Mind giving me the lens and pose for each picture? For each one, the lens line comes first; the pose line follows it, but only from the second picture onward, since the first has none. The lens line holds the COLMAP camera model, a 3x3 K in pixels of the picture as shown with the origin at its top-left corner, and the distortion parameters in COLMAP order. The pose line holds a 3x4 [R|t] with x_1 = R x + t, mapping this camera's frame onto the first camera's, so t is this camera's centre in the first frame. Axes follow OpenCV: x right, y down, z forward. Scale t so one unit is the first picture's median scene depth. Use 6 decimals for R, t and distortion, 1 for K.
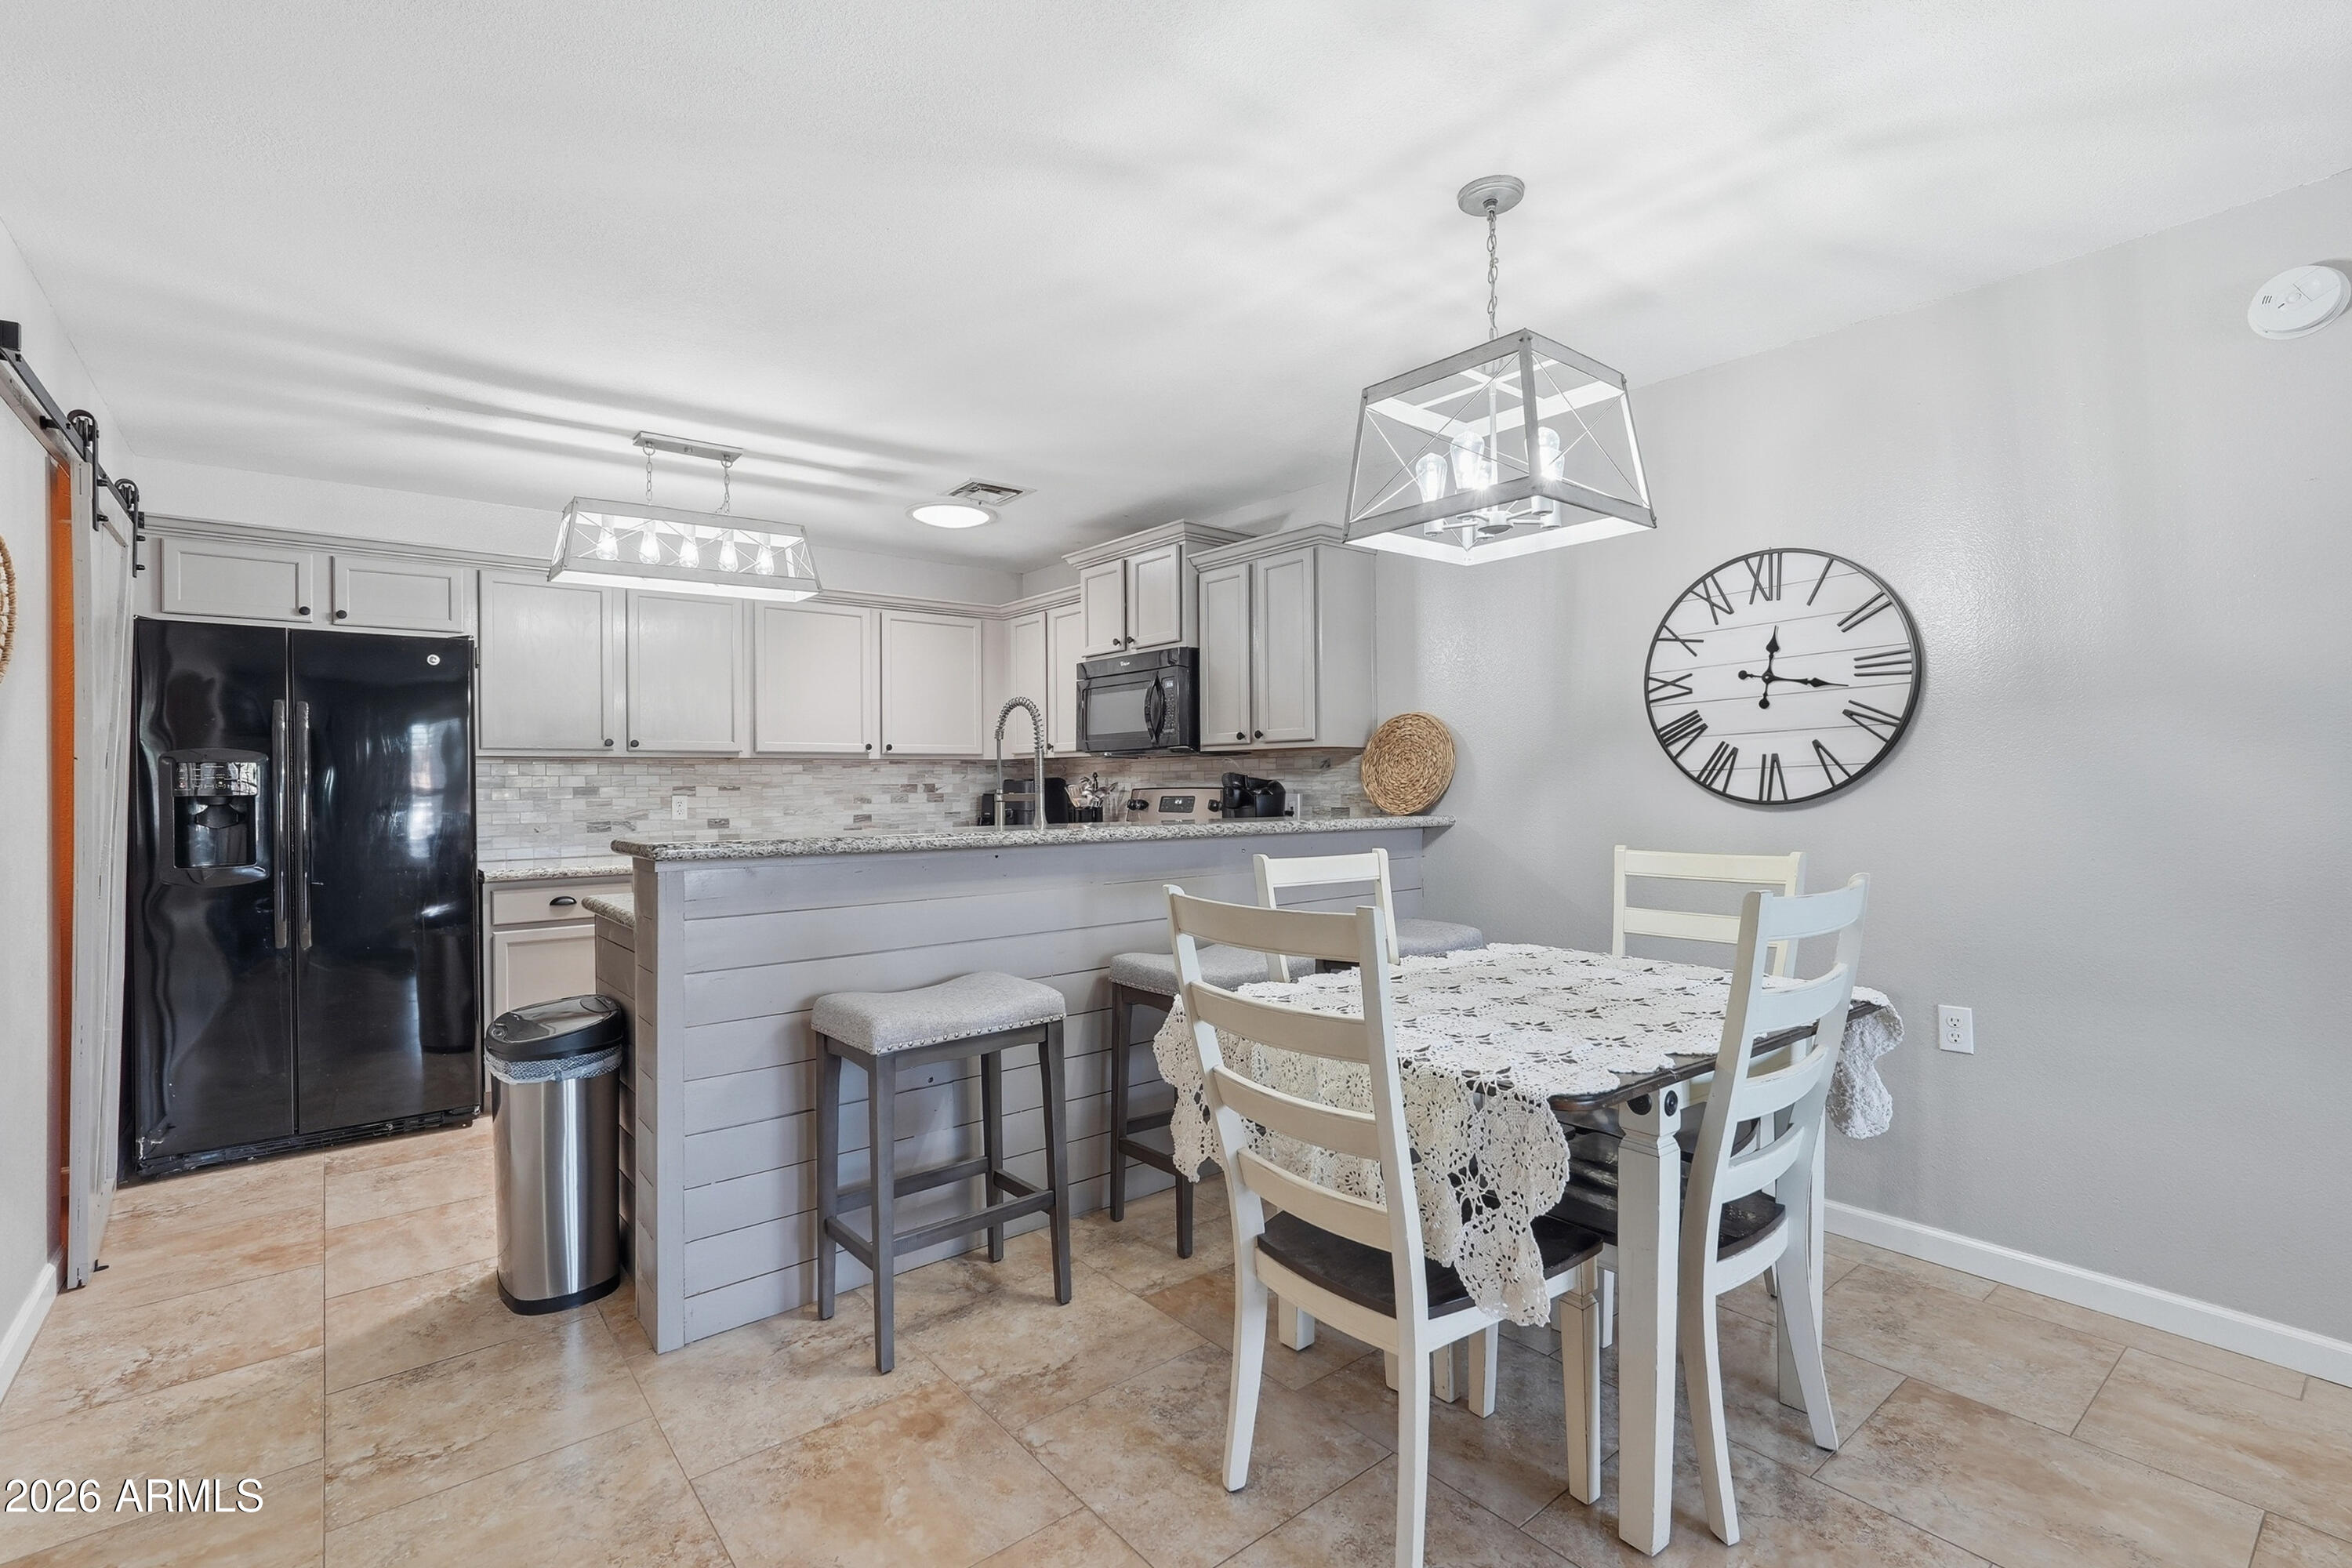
lens RADIAL K [[1040.8, 0, 1156.6], [0, 1040.8, 784.9], [0, 0, 1]] dist [-0.004931, 0.002901]
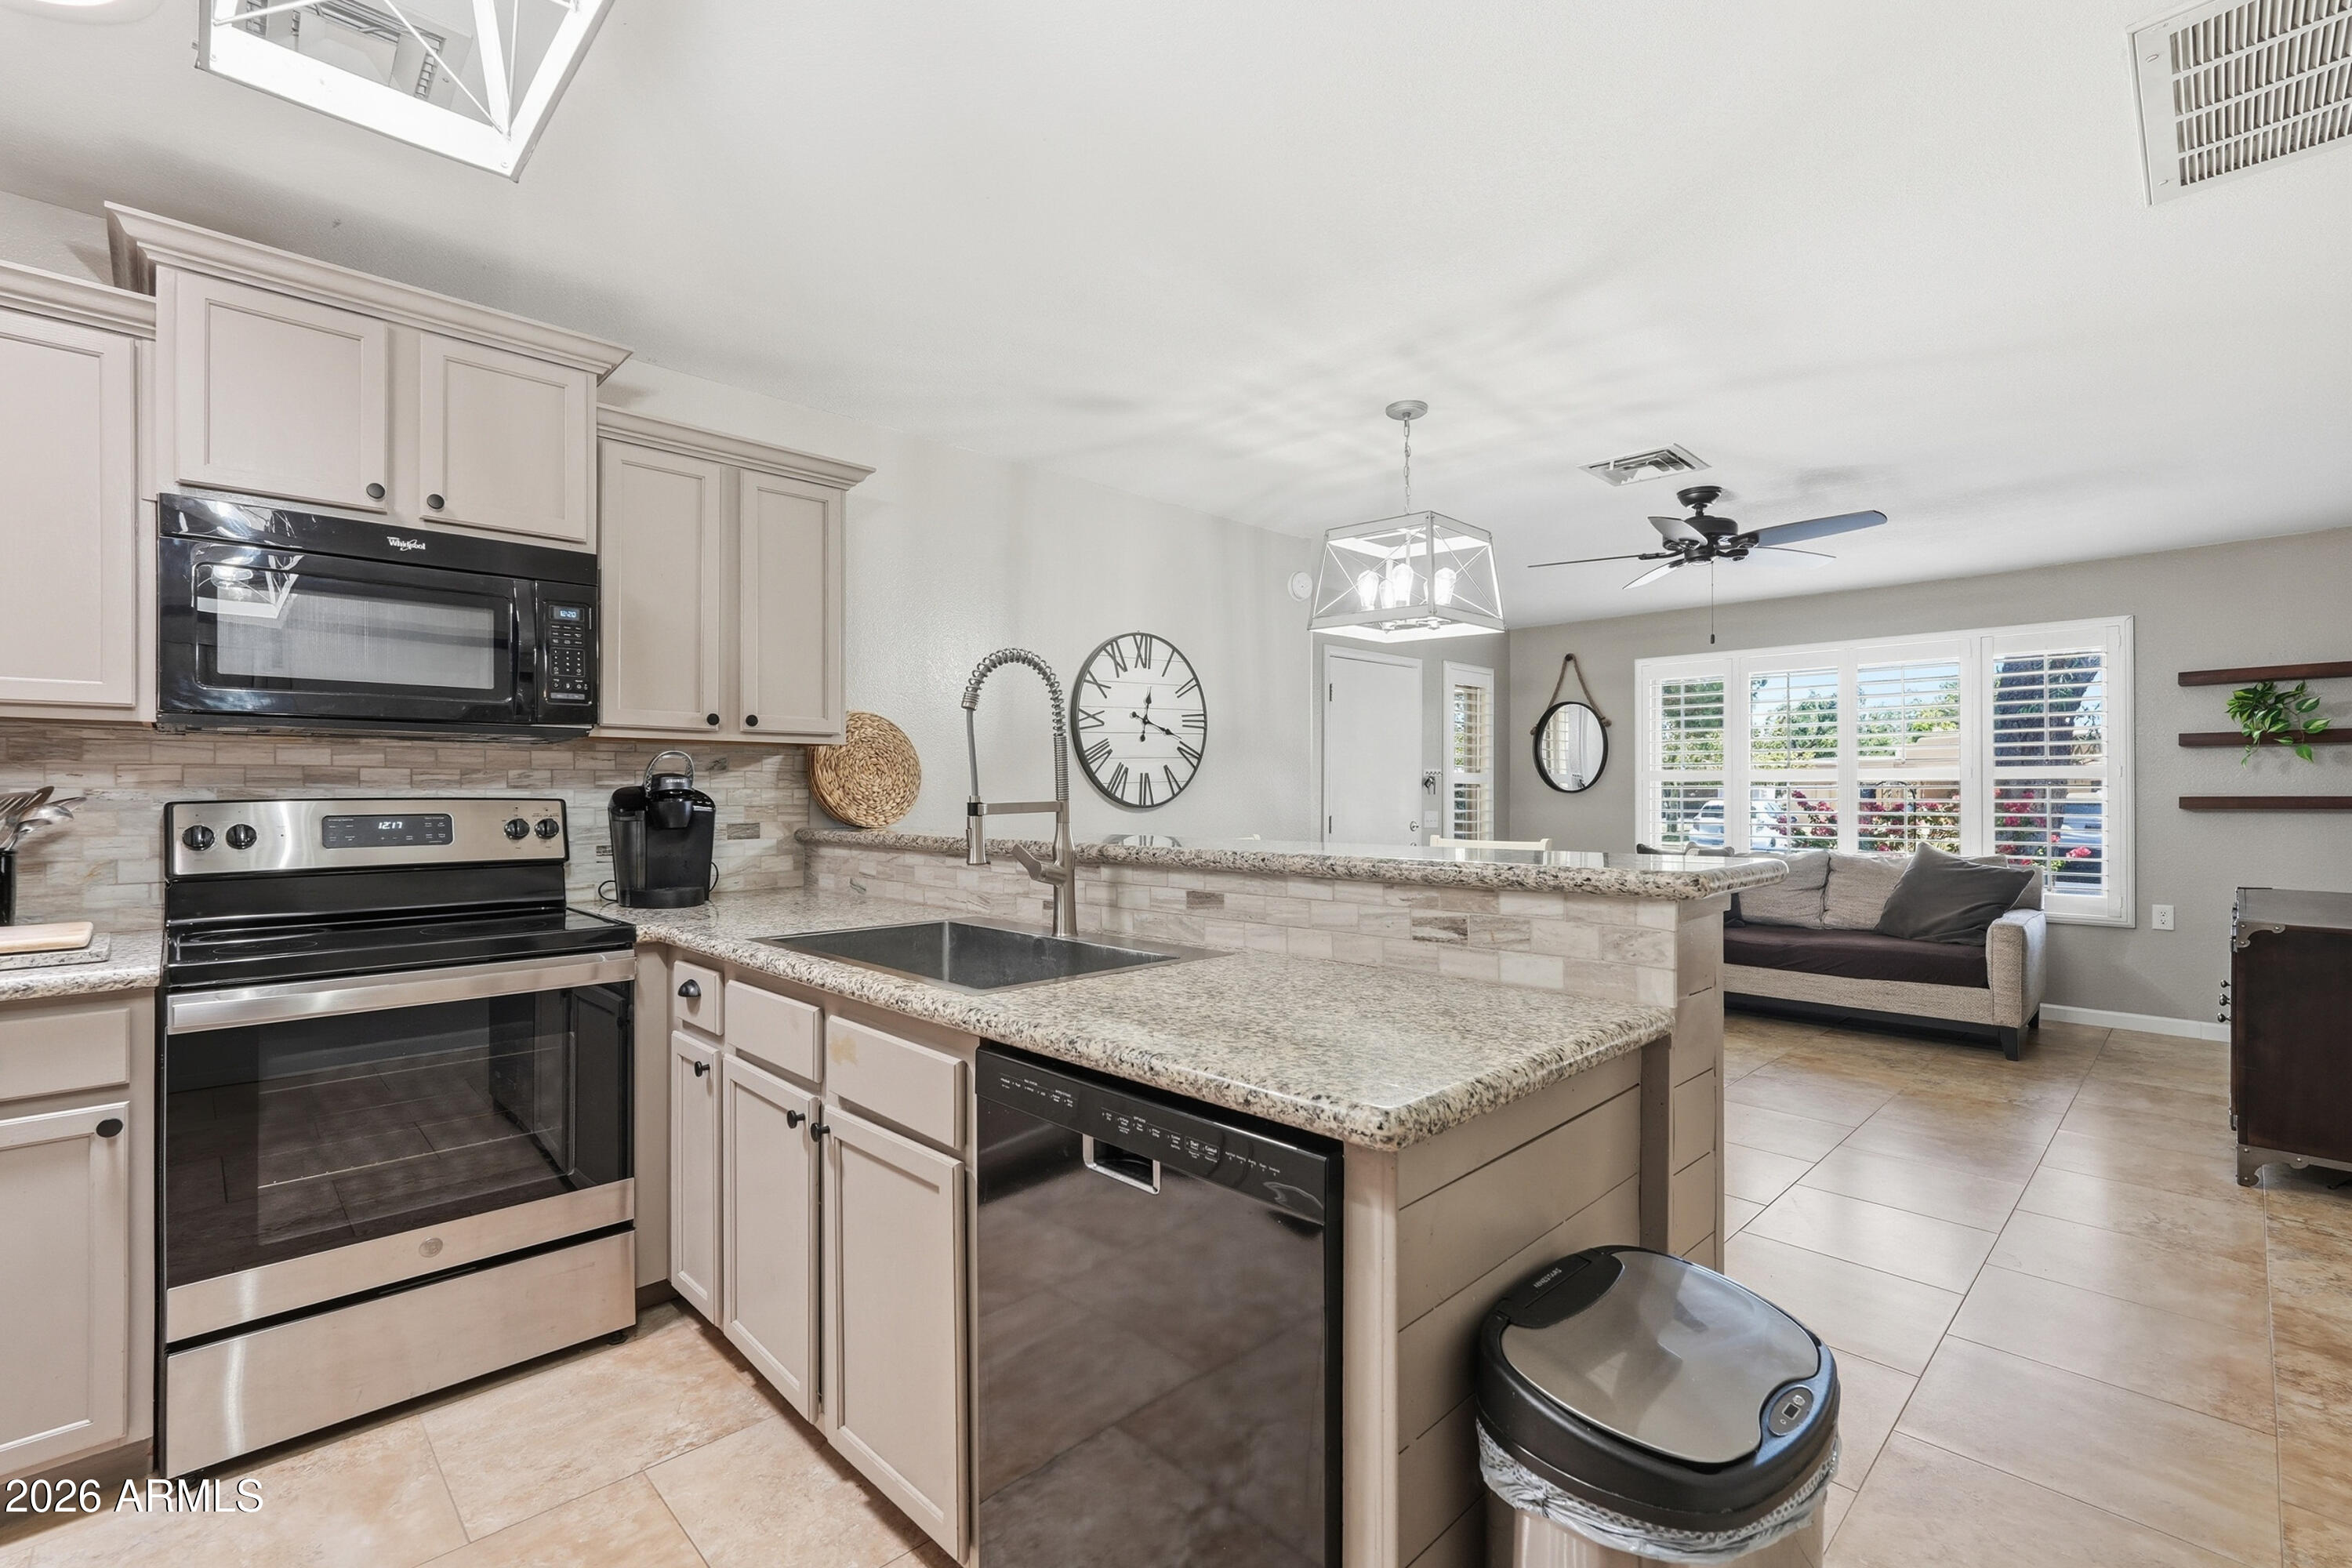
lens RADIAL K [[1040.8, 0, 1179.4], [0, 1040.8, 788.9], [0, 0, 1]] dist [-0.004931, 0.002901]
pose [[-0.104521, 0.013006, 0.994438, -0.858613], [0.003973, 0.999912, -0.012660, 0.010948], [-0.994515, 0.002628, -0.104564, 1.095183]]
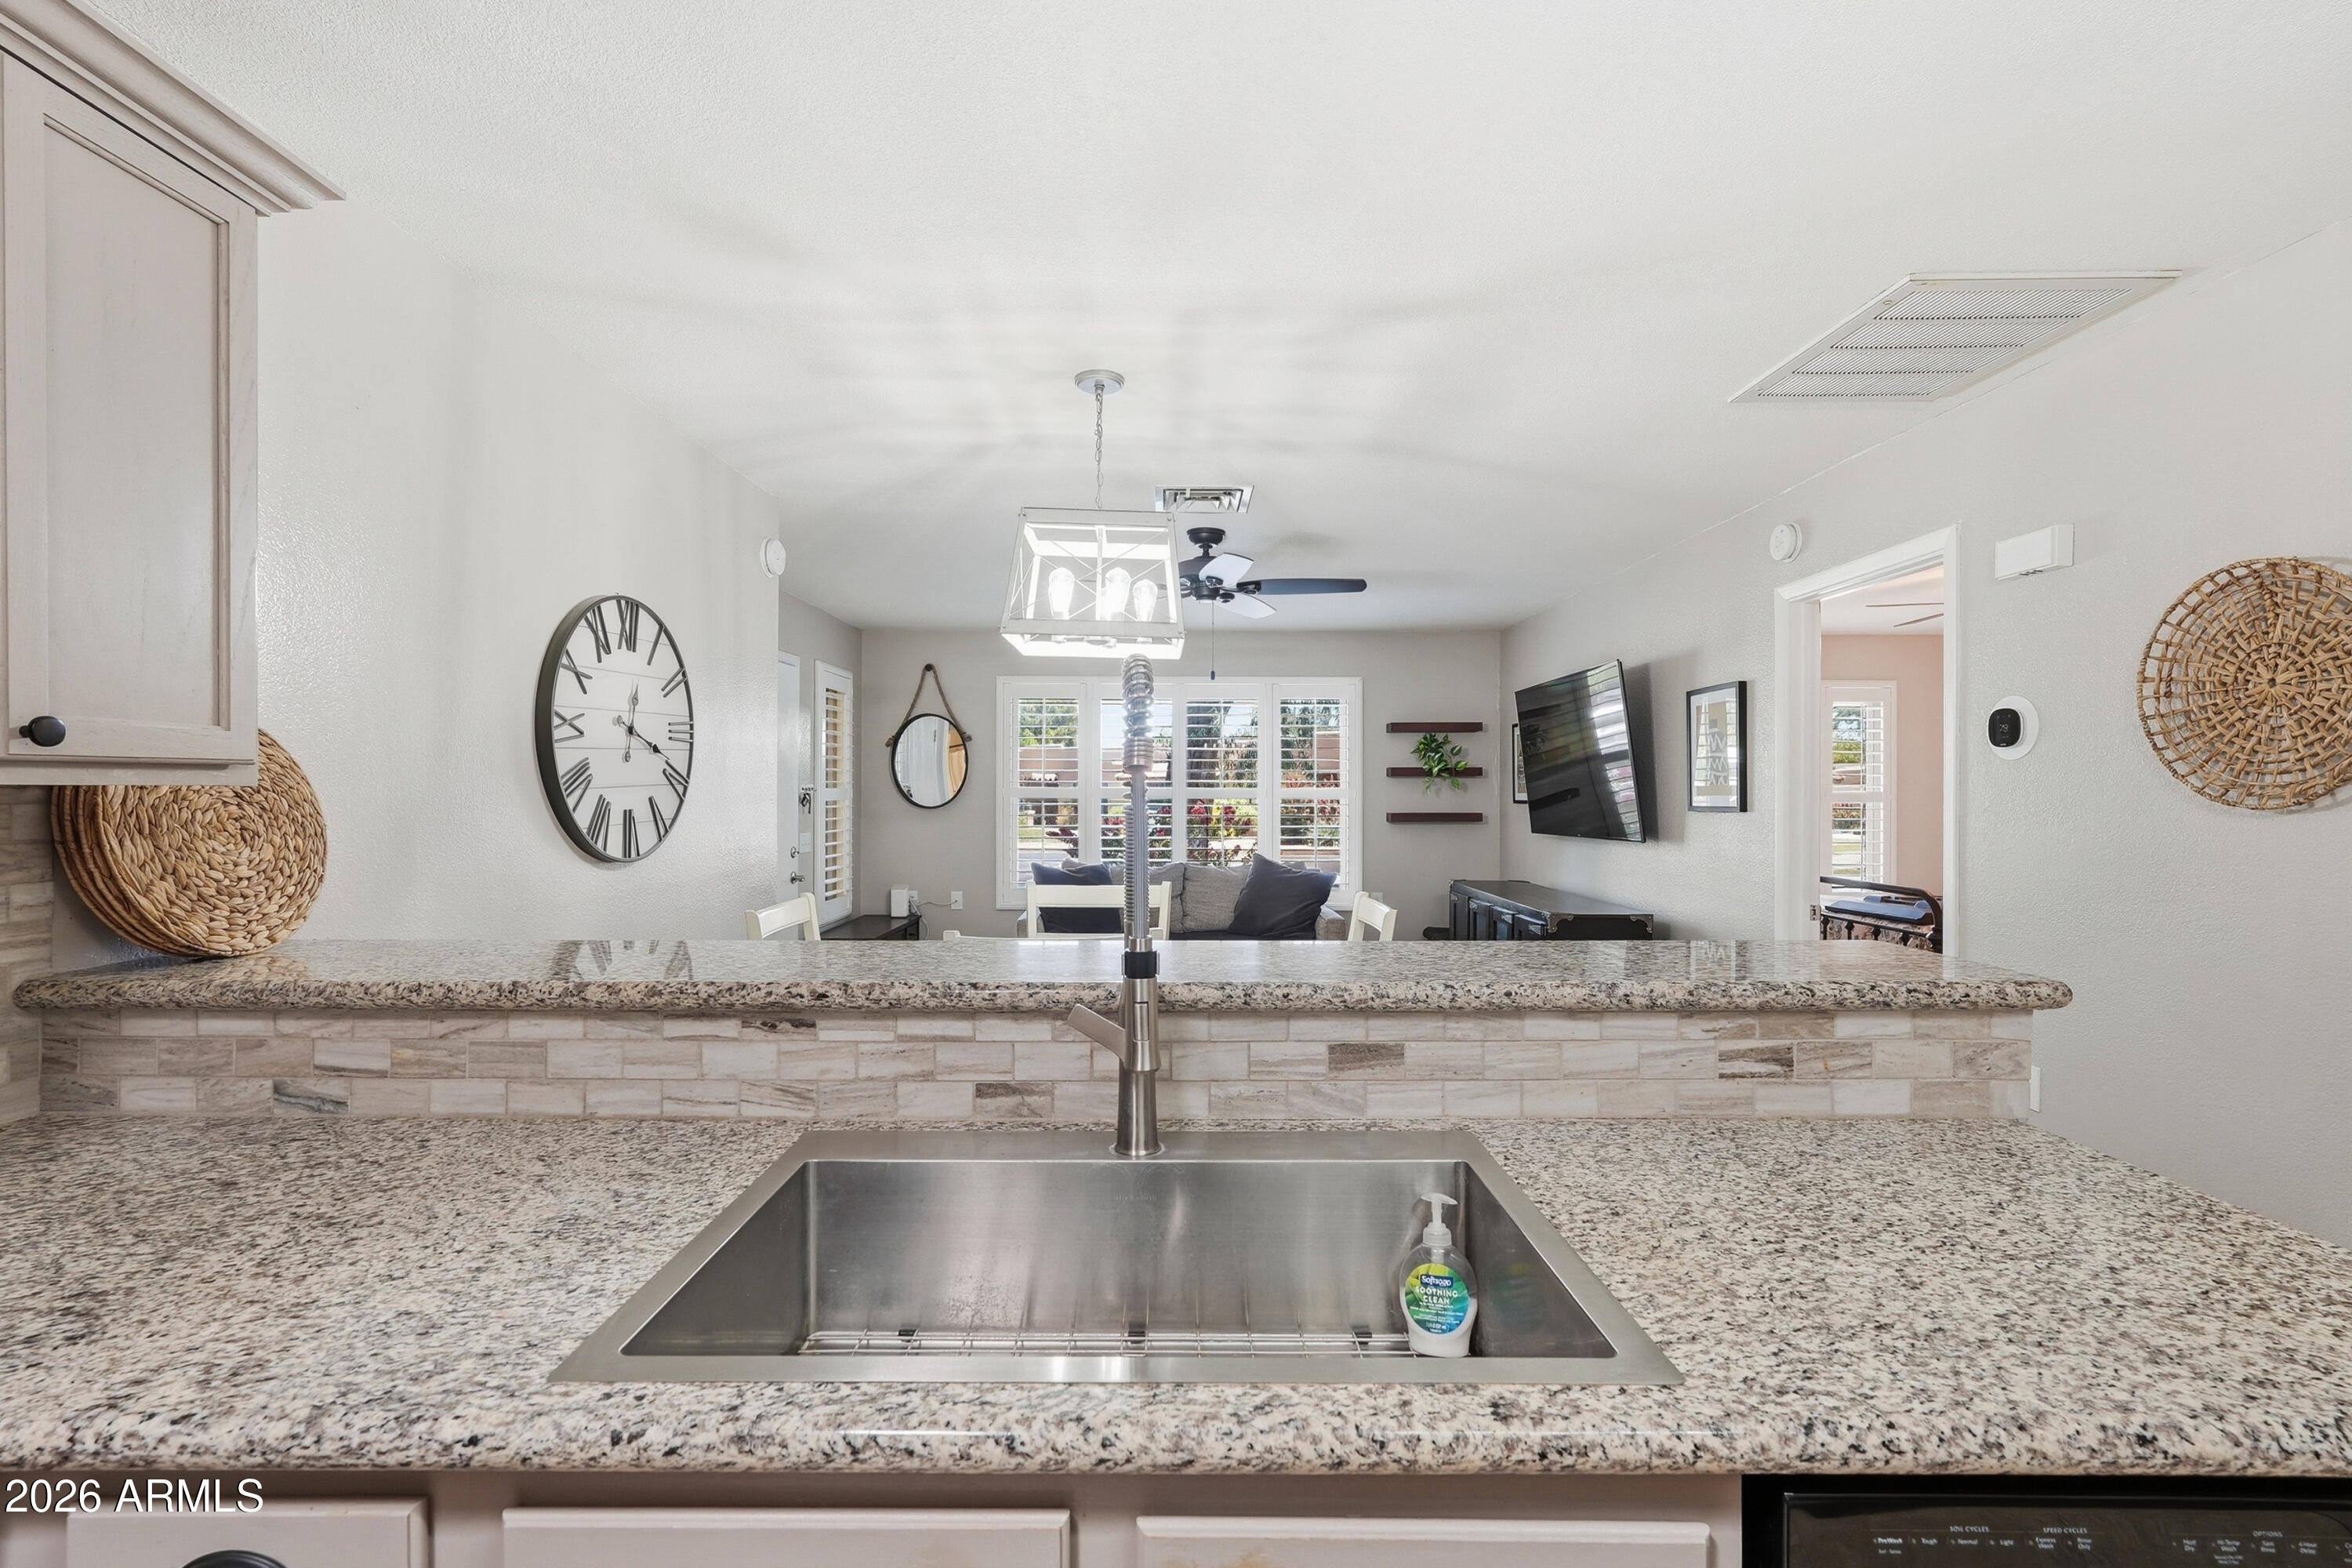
lens RADIAL K [[1040.8, 0, 1164.0], [0, 1040.8, 788.4], [0, 0, 1]] dist [-0.004931, 0.002901]
pose [[-0.780111, 0.006679, 0.625606, -0.395585], [0.005865, 0.999977, -0.003363, -0.043174], [-0.625614, 0.001045, -0.780132, 1.429213]]
